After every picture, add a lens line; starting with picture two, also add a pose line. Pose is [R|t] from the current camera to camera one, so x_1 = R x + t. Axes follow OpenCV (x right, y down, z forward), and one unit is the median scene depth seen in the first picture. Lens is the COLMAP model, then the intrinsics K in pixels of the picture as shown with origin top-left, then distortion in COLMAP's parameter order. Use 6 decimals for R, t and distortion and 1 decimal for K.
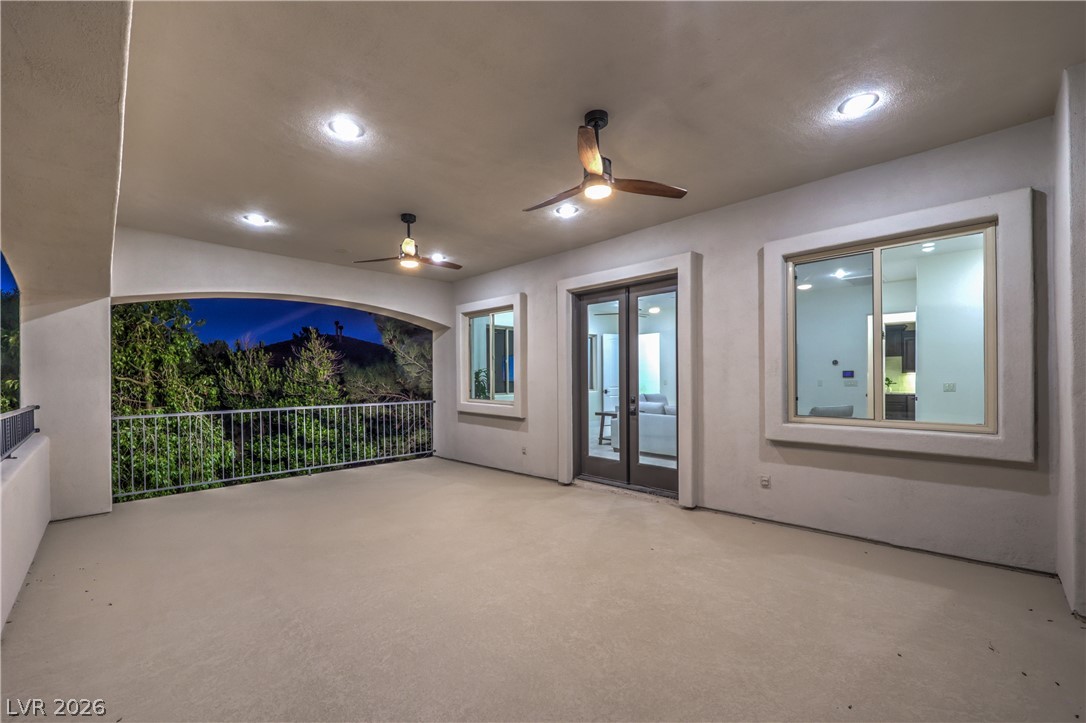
lens RADIAL K [[444.1, 0, 542.5], [0, 444.1, 370.6], [0, 0, 1]] dist [-0.000302, 0.000069]
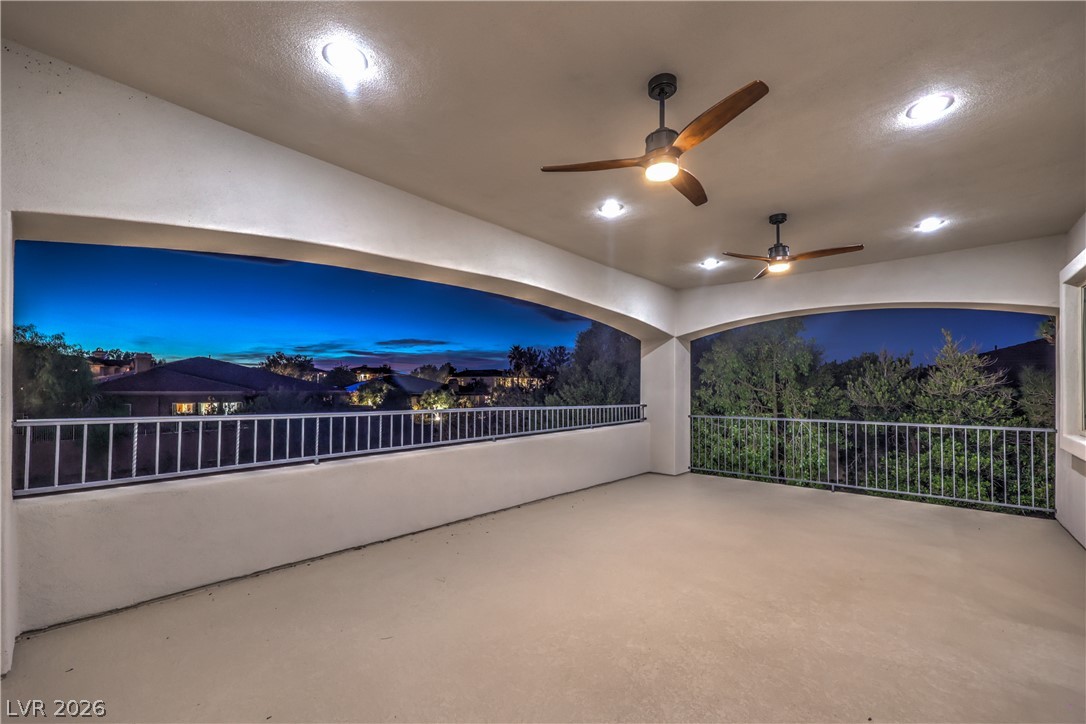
lens RADIAL K [[444.1, 0, 542.5], [0, 444.1, 371.1], [0, 0, 1]] dist [-0.000302, 0.000069]
pose [[0.072874, -0.034536, -0.996743, 0.382844], [0.009910, 0.999376, -0.033903, 0.001366], [0.997292, -0.007407, 0.073171, 0.290450]]
